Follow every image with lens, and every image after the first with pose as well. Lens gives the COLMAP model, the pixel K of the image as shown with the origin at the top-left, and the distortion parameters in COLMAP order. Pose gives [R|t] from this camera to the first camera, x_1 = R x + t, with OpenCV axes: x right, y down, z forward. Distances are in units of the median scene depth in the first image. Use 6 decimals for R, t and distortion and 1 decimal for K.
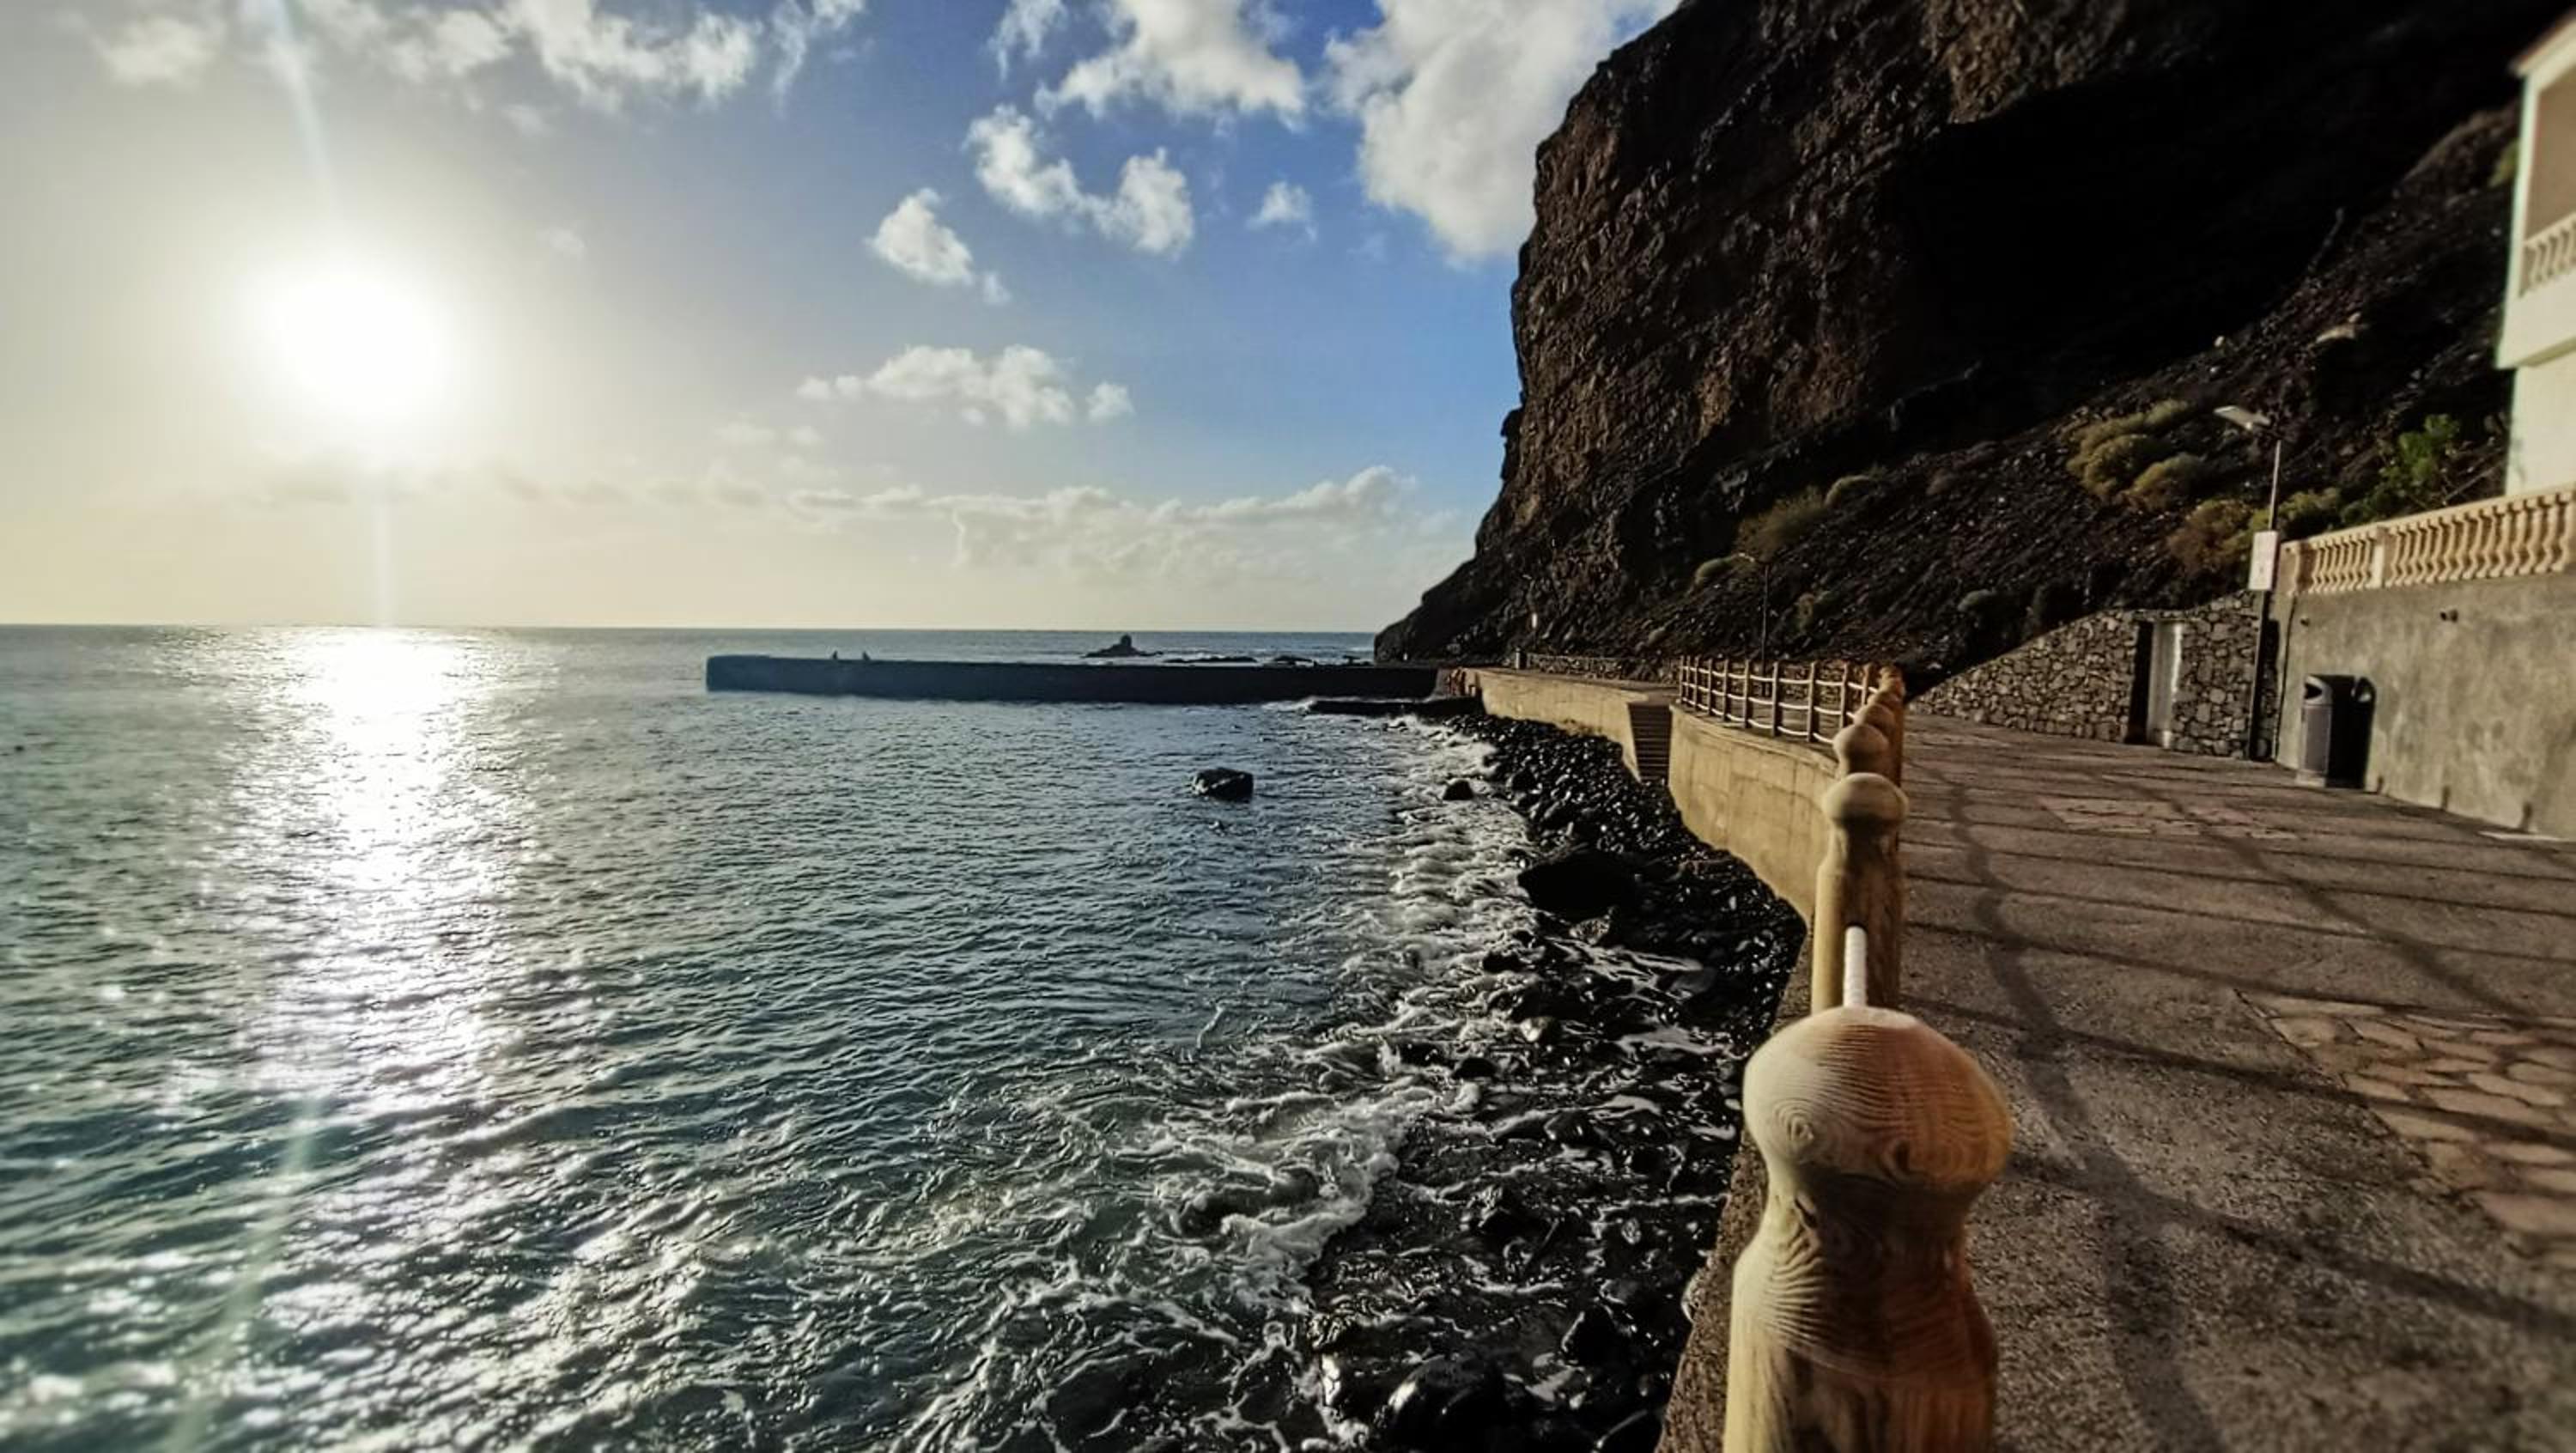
lens RADIAL K [[1182.7, 0, 1299.4], [0, 1182.7, 734.1], [0, 0, 1]] dist [0.002212, 0.001665]
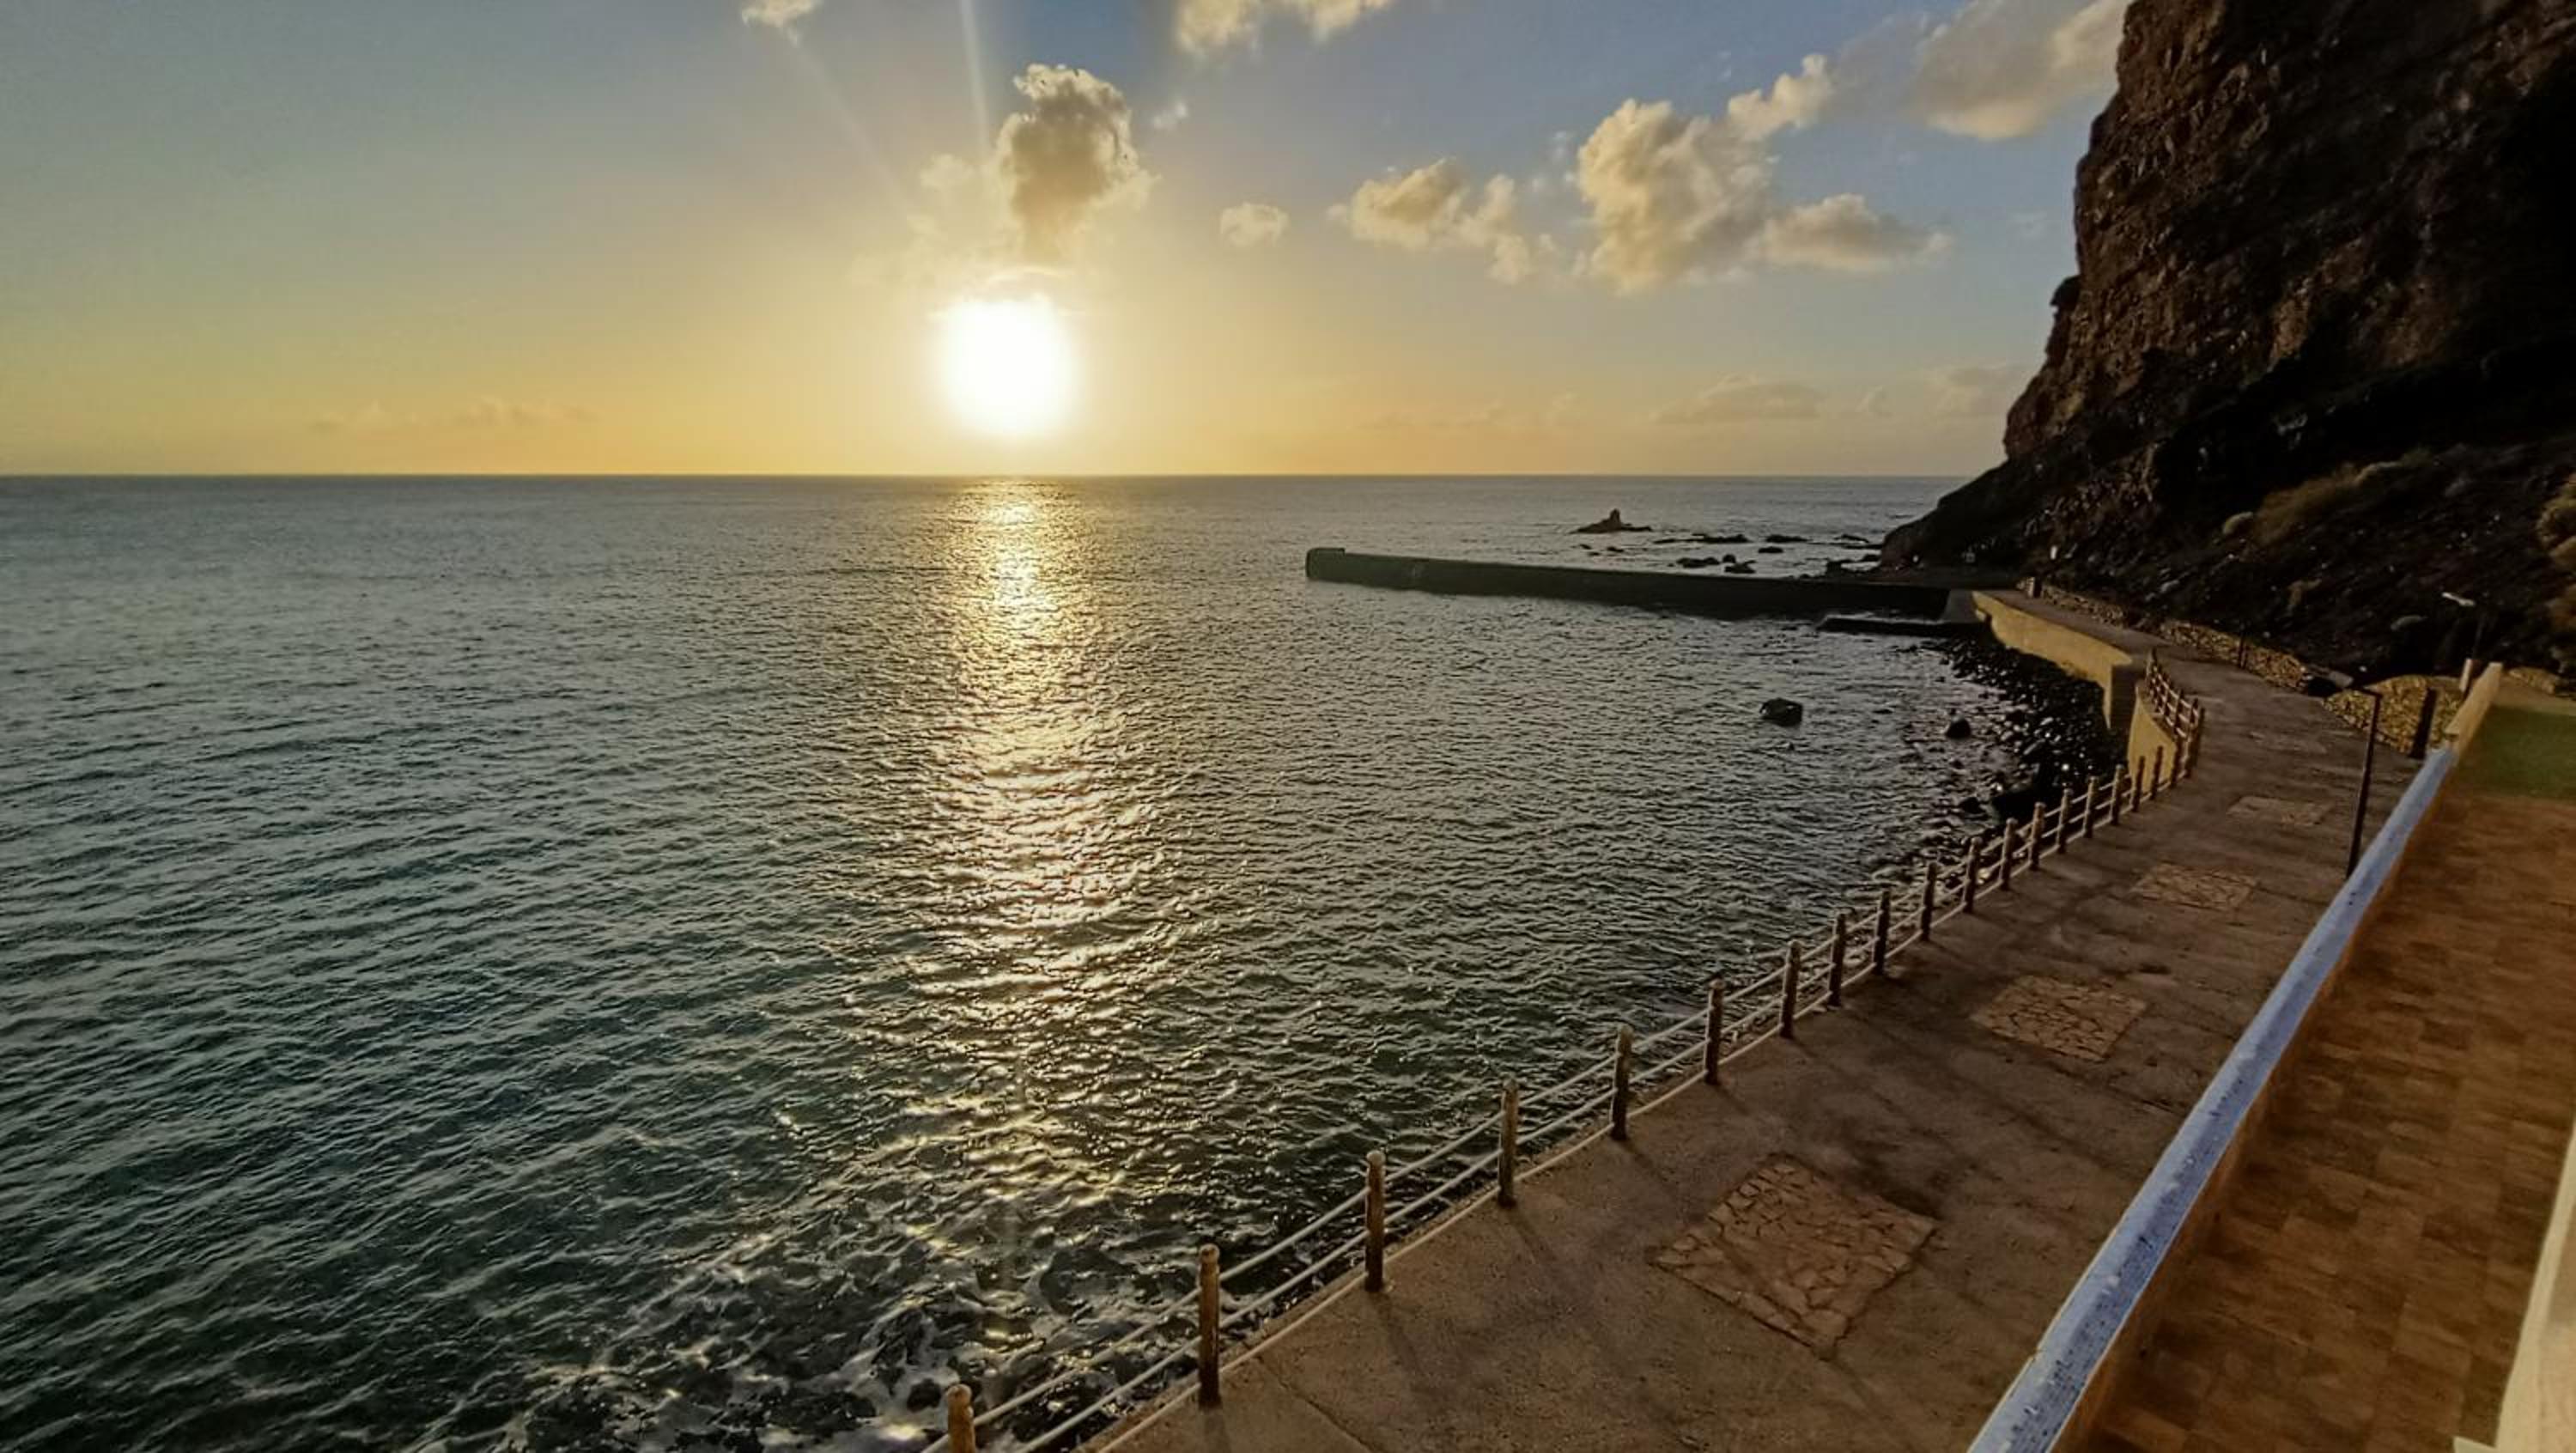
lens RADIAL K [[1182.7, 0, 1299.4], [0, 1182.7, 734.1], [0, 0, 1]] dist [0.002212, 0.001665]
pose [[0.929514, 0.077099, -0.360639, -0.030520], [-0.031102, 0.990807, 0.131658, -0.035629], [0.367474, -0.111161, 0.923367, -0.206783]]
